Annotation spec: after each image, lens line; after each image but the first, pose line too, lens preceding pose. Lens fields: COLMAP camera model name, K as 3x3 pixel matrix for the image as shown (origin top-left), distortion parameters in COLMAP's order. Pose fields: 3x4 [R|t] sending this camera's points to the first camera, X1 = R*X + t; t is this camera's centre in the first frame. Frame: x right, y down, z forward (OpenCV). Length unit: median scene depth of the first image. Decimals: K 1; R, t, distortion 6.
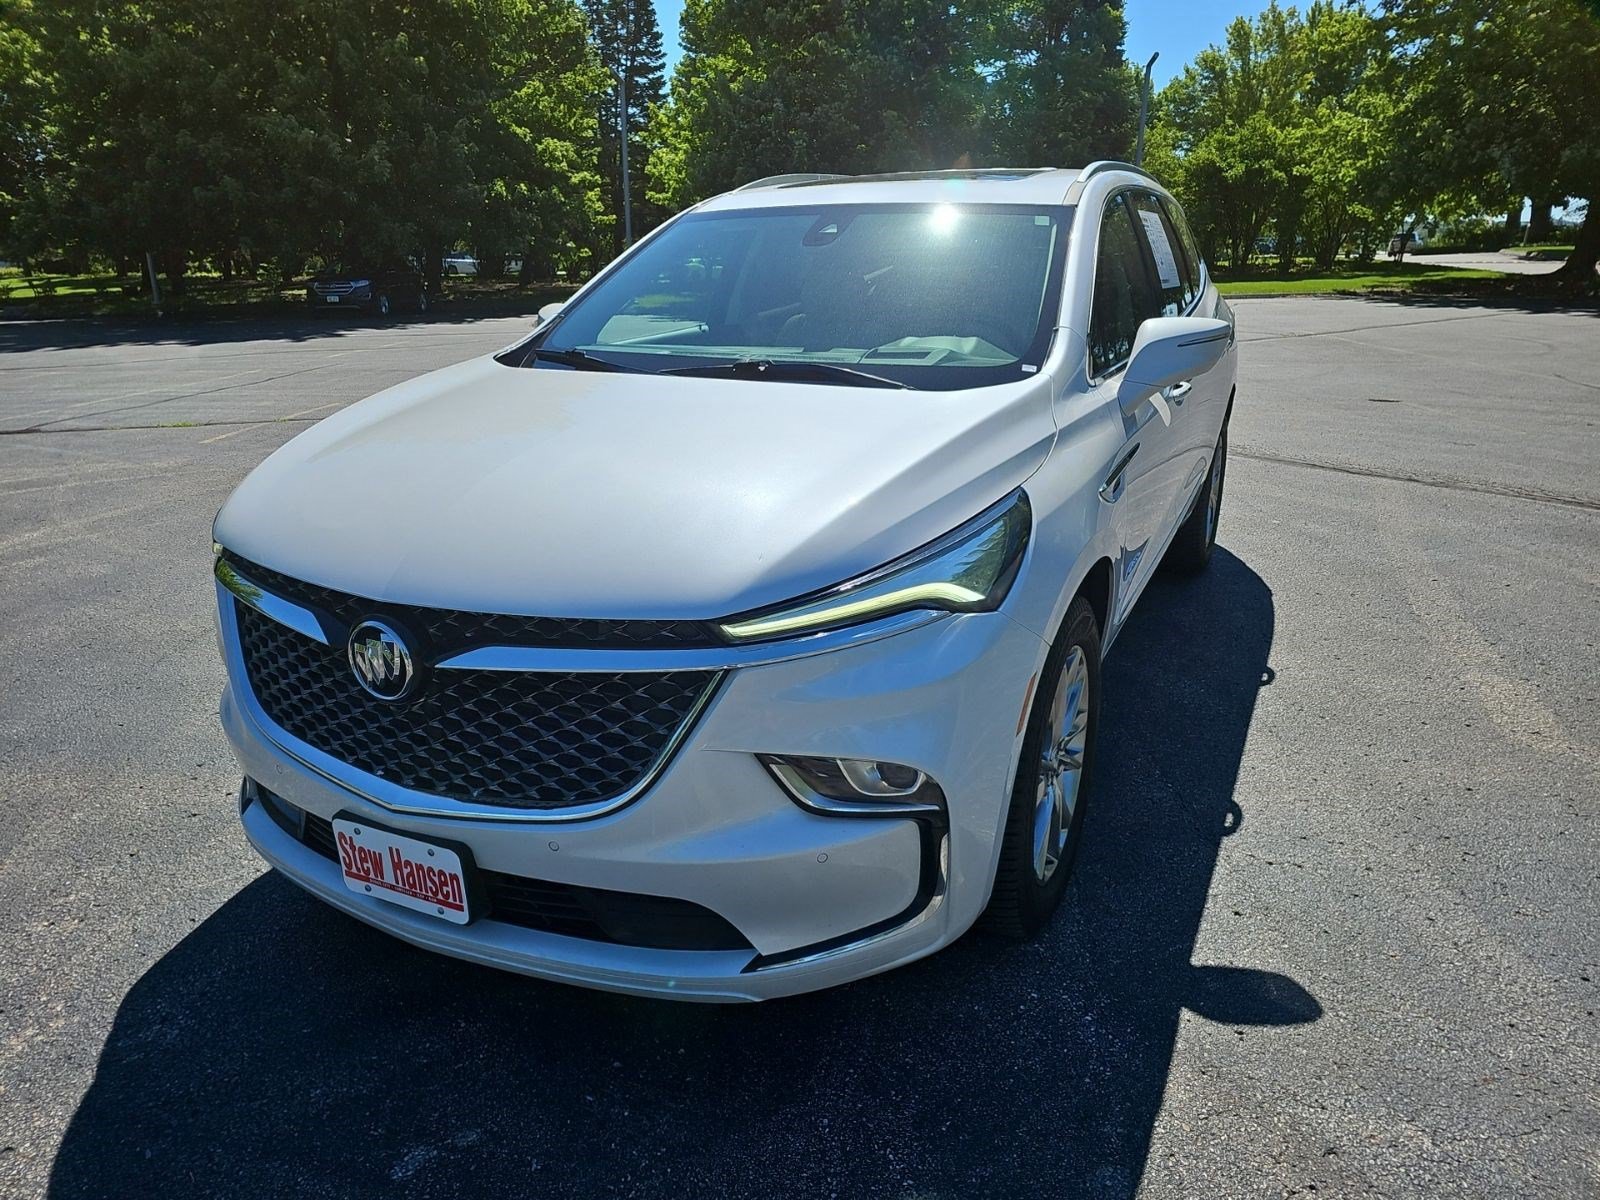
lens RADIAL K [[1109.2, 0, 787.3], [0, 1109.2, 569.9], [0, 0, 1]] dist [0.035133, -0.038916]
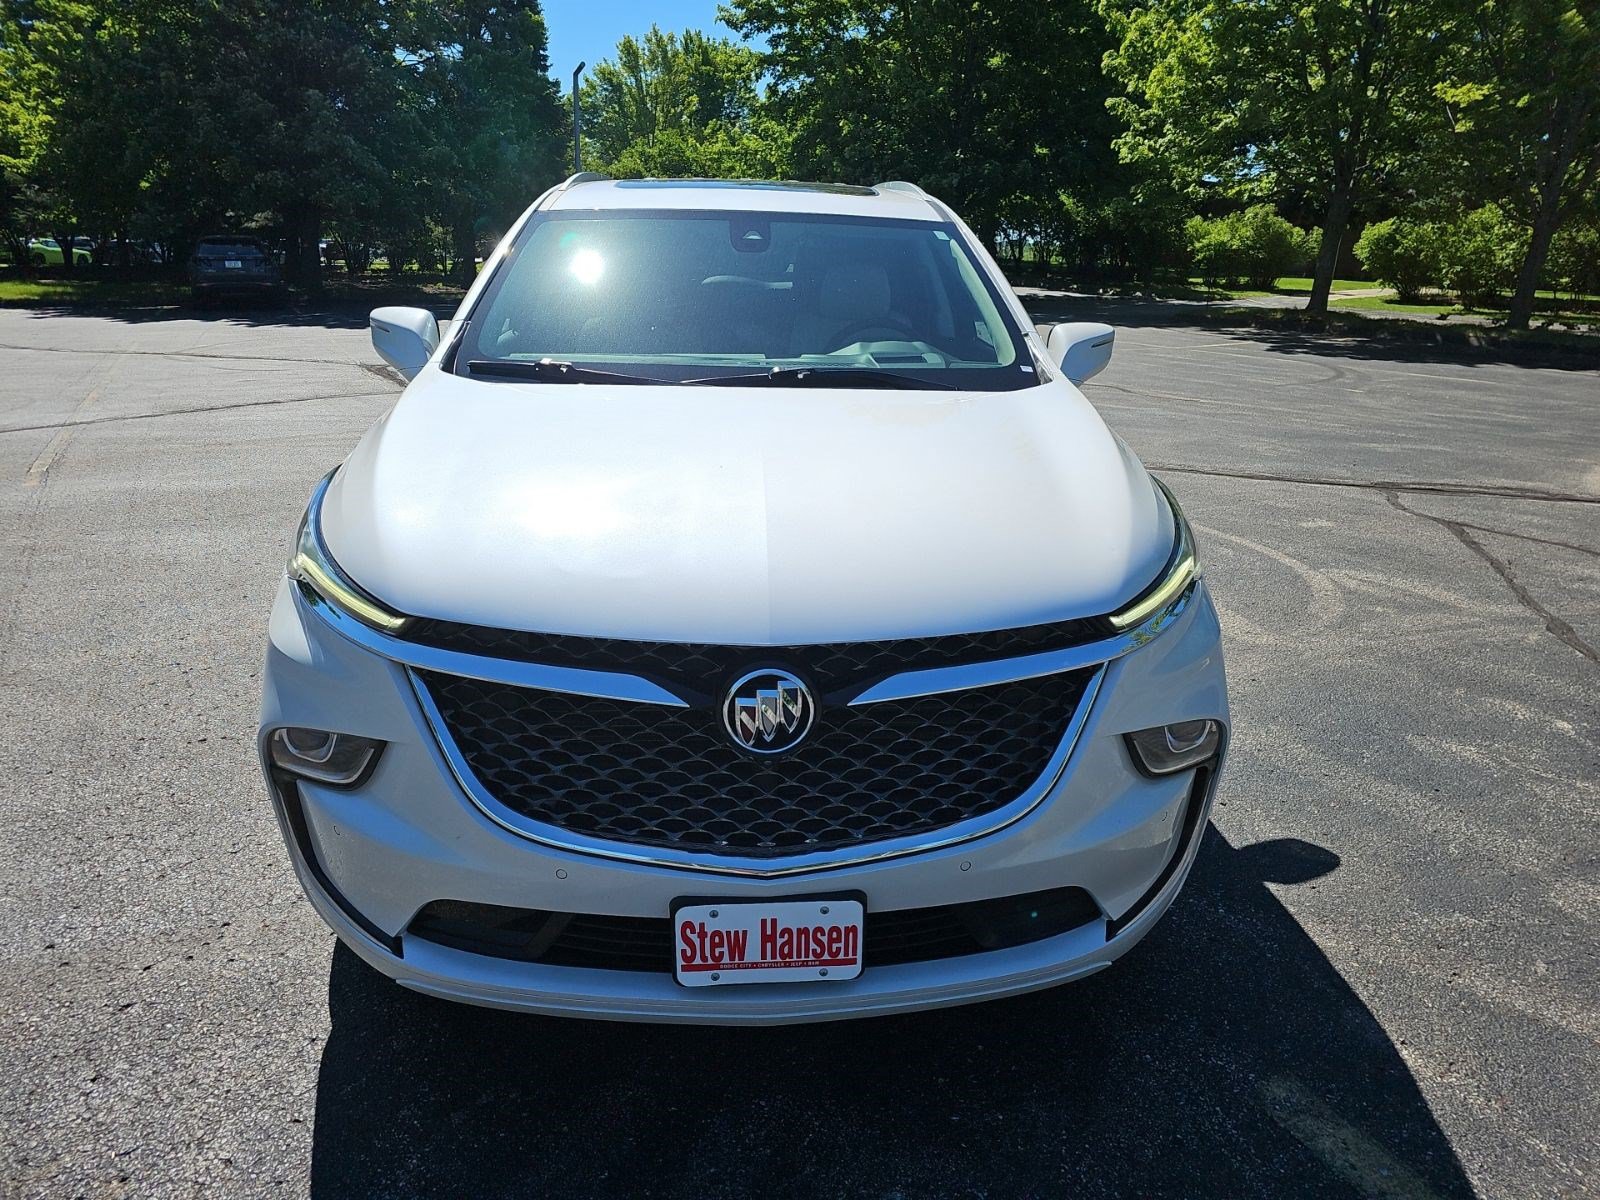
lens RADIAL K [[1109.2, 0, 797.4], [0, 1109.2, 569.3], [0, 0, 1]] dist [0.035133, -0.038916]
pose [[0.855228, -0.113233, 0.505730, -0.729577], [0.112952, 0.993106, 0.031346, -0.054042], [-0.505793, 0.030315, 0.862122, 0.199793]]
